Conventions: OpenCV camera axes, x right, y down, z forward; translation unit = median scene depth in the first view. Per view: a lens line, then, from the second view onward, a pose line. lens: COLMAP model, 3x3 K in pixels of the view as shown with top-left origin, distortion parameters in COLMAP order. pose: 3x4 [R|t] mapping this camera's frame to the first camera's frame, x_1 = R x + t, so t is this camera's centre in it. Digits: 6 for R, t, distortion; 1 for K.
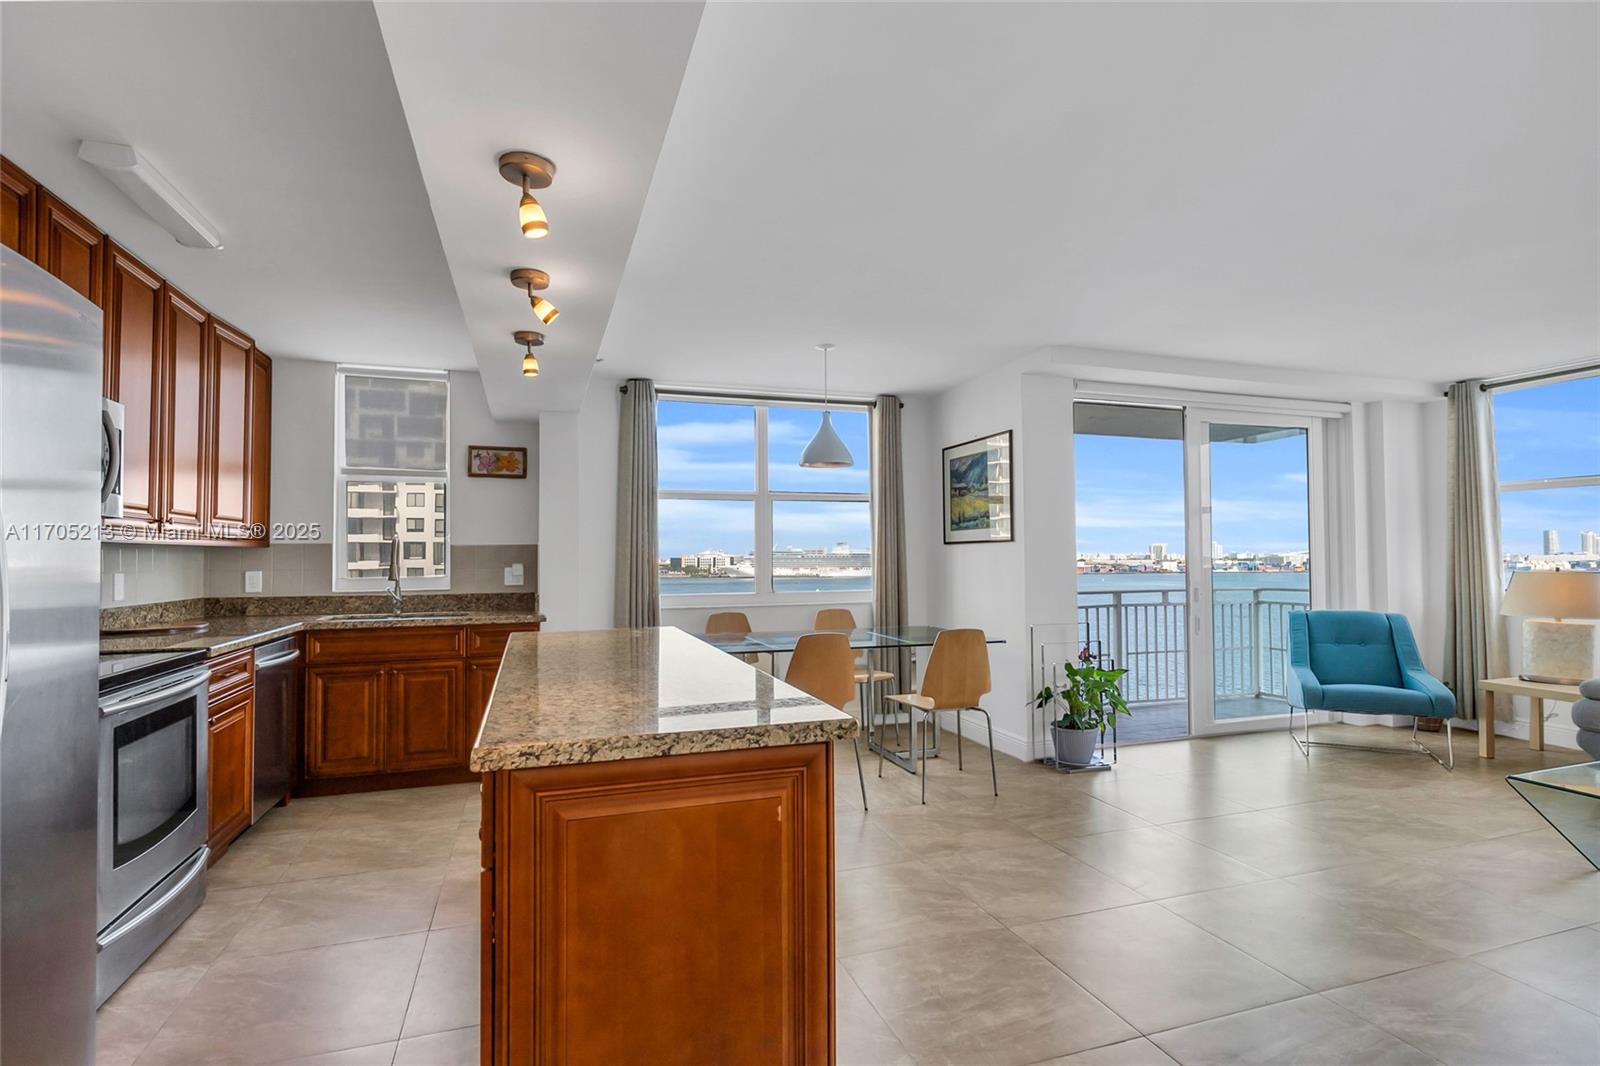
lens RADIAL K [[769.0, 0, 788.9], [0, 769.0, 540.7], [0, 0, 1]] dist [0.002870, 0.000507]
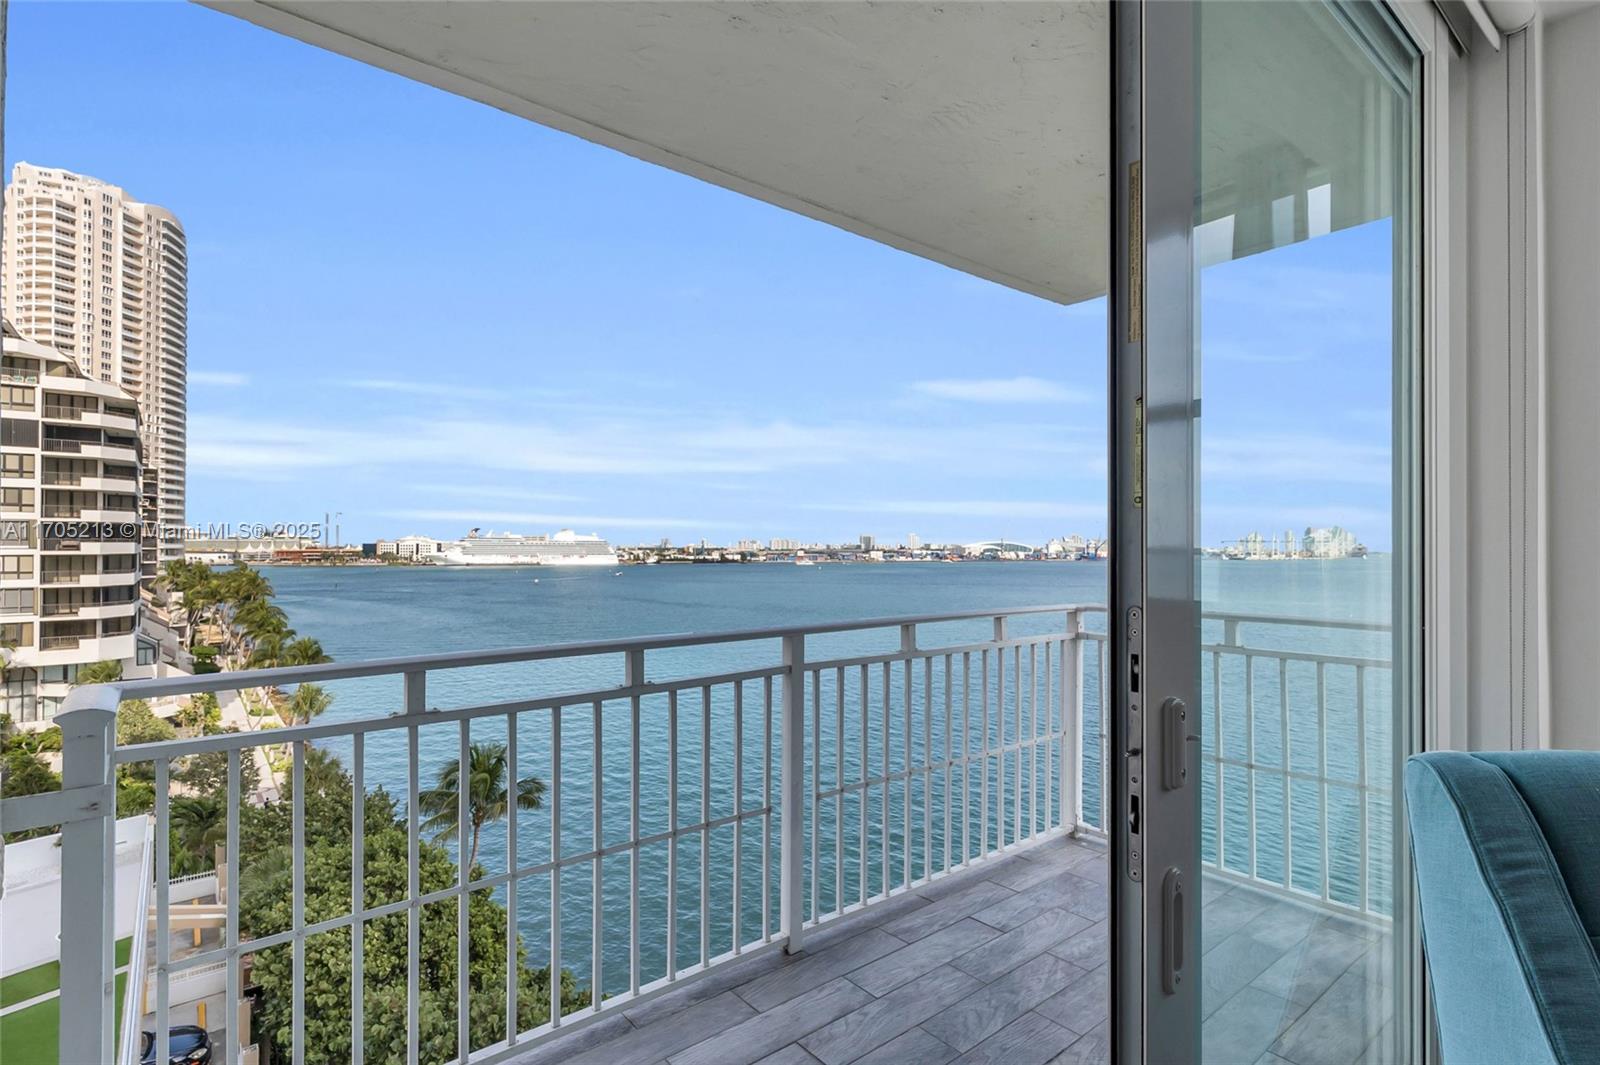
lens RADIAL K [[773.9, 0, 790.5], [0, 773.9, 540.3], [0, 0, 1]] dist [0.000548, -0.000545]
pose [[0.939838, 0.010254, 0.341466, 0.517711], [-0.015398, 0.999805, 0.012356, 0.033229], [-0.341273, -0.016870, 0.939813, 1.135452]]
